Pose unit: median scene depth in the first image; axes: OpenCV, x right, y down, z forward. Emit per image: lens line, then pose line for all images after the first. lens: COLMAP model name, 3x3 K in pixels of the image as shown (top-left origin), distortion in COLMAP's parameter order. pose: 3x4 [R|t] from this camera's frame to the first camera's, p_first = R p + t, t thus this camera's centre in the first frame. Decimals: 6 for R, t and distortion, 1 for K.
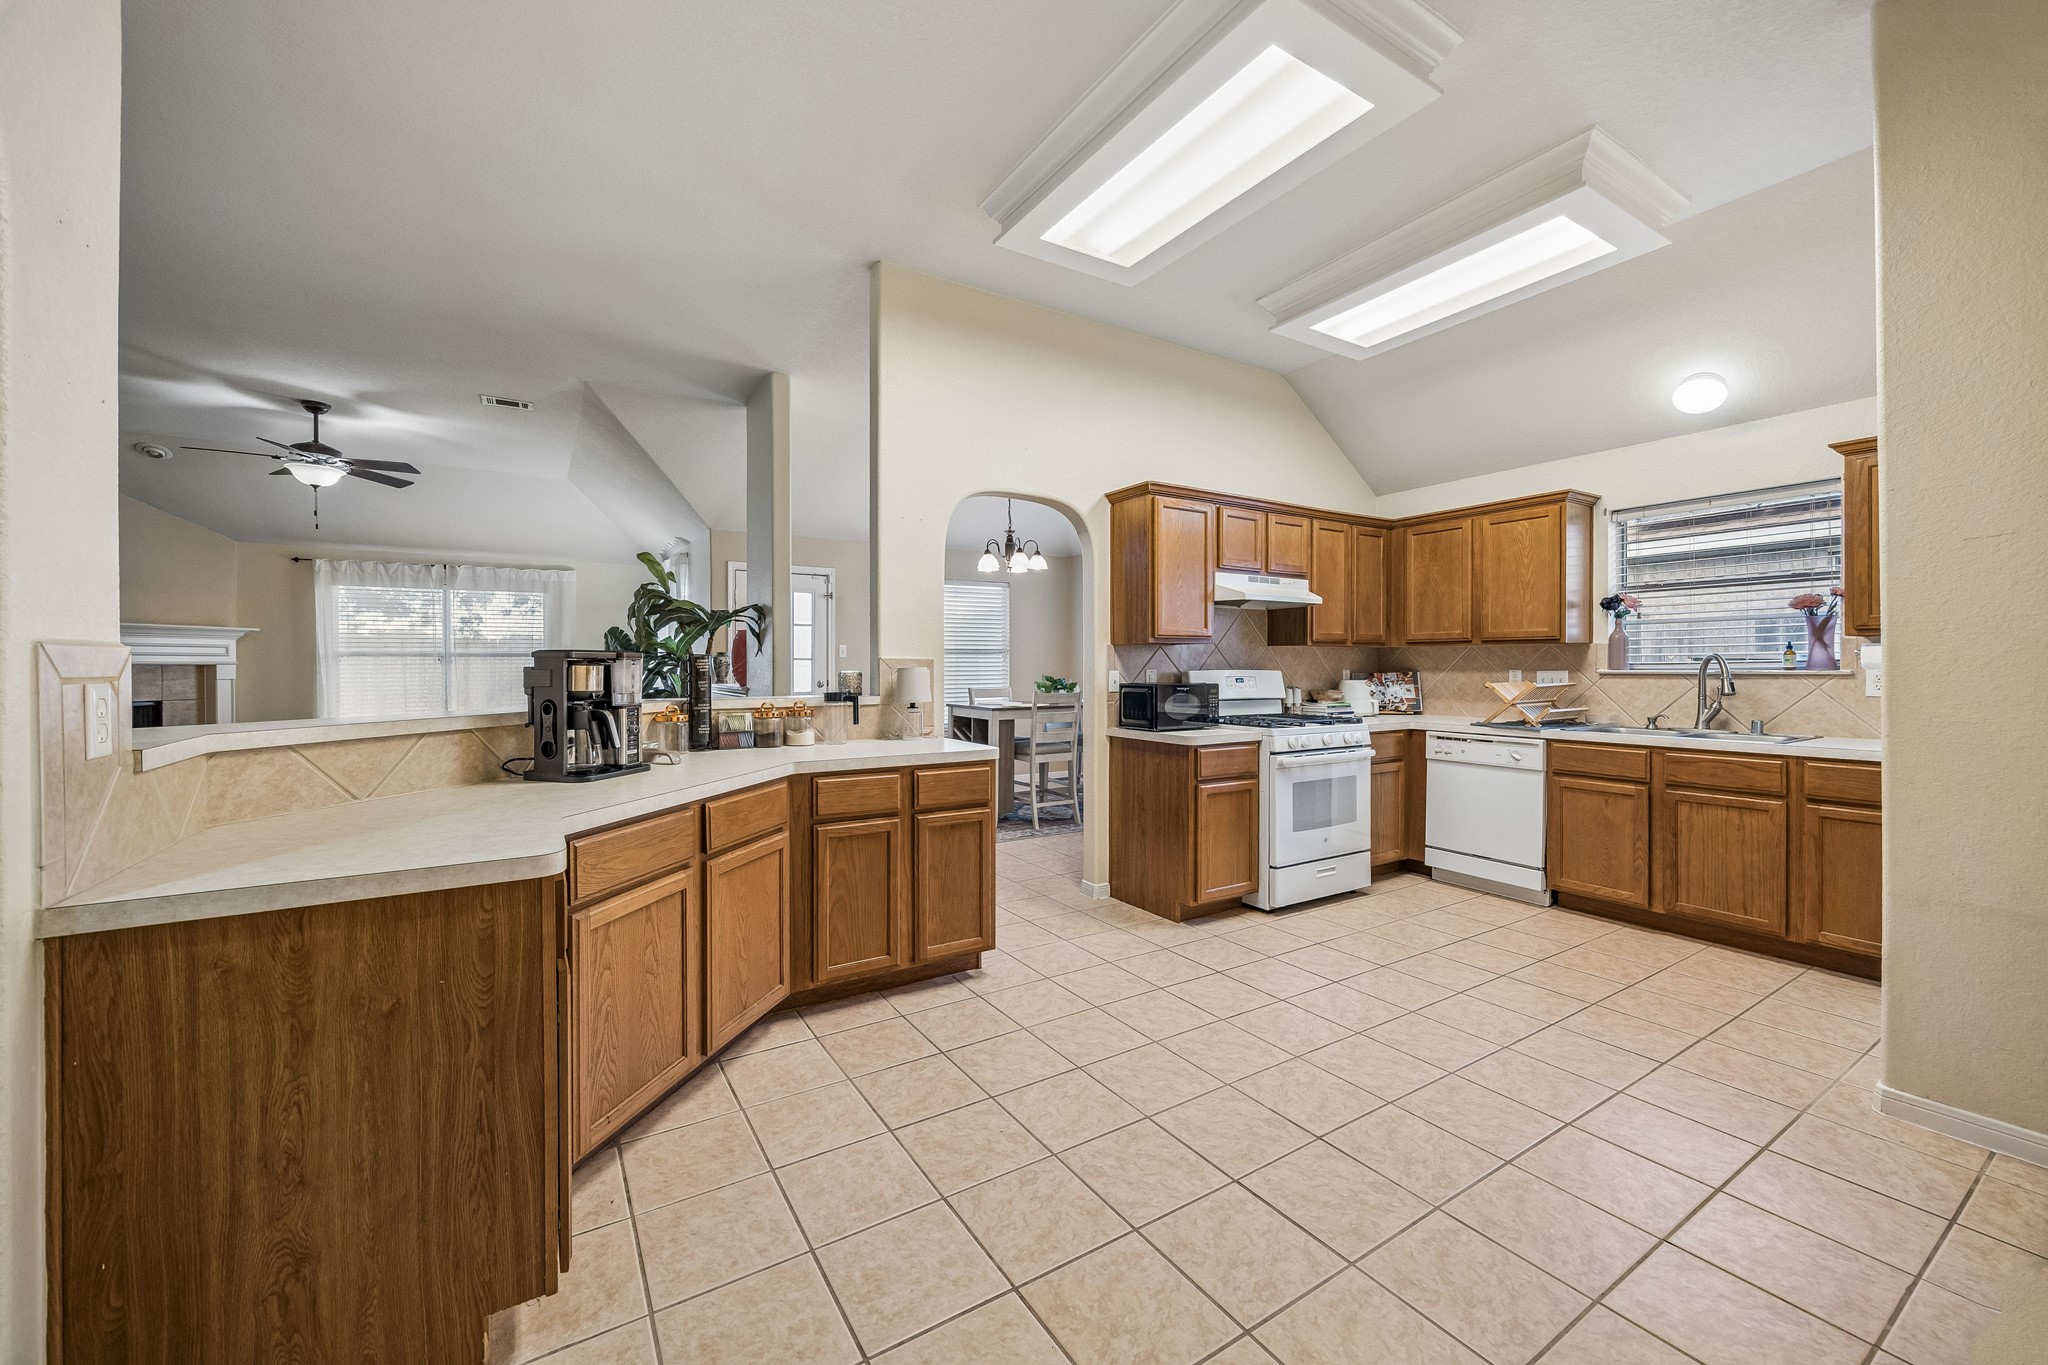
lens RADIAL K [[783.2, 0, 1009.5], [0, 783.2, 669.4], [0, 0, 1]] dist [-0.001107, 0.000197]
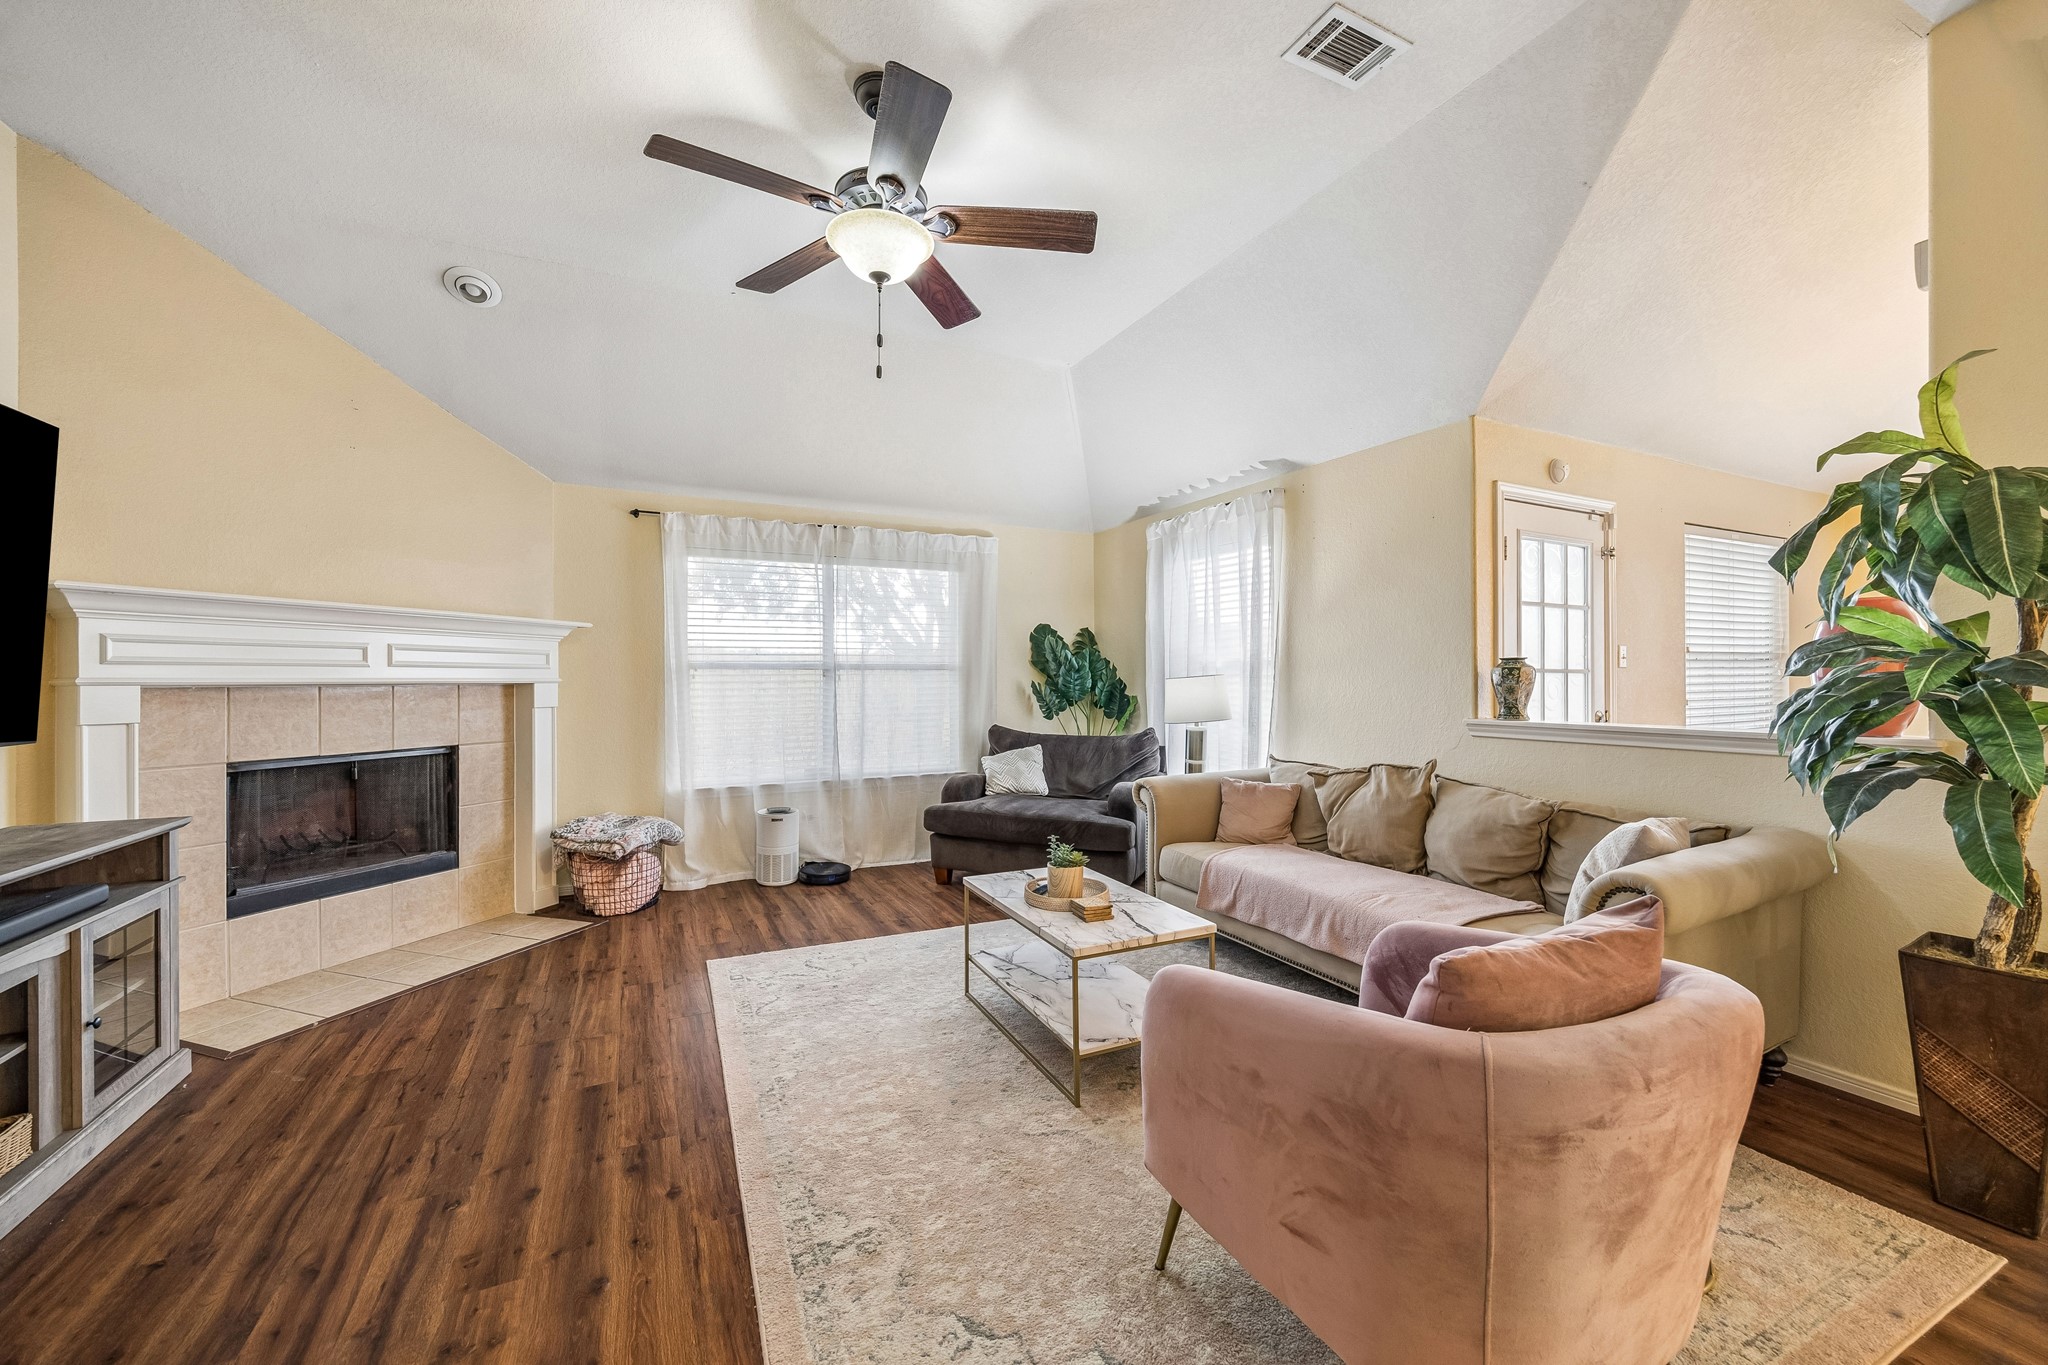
lens RADIAL K [[780.4, 0, 1024.0], [0, 780.4, 682.5], [0, 0, 1]] dist [0.000718, 0.000070]
pose [[0.997040, -0.002676, -0.076837, -0.542563], [0.002130, 0.999972, -0.007181, -0.001214], [0.076854, 0.006996, 0.997018, 0.397647]]
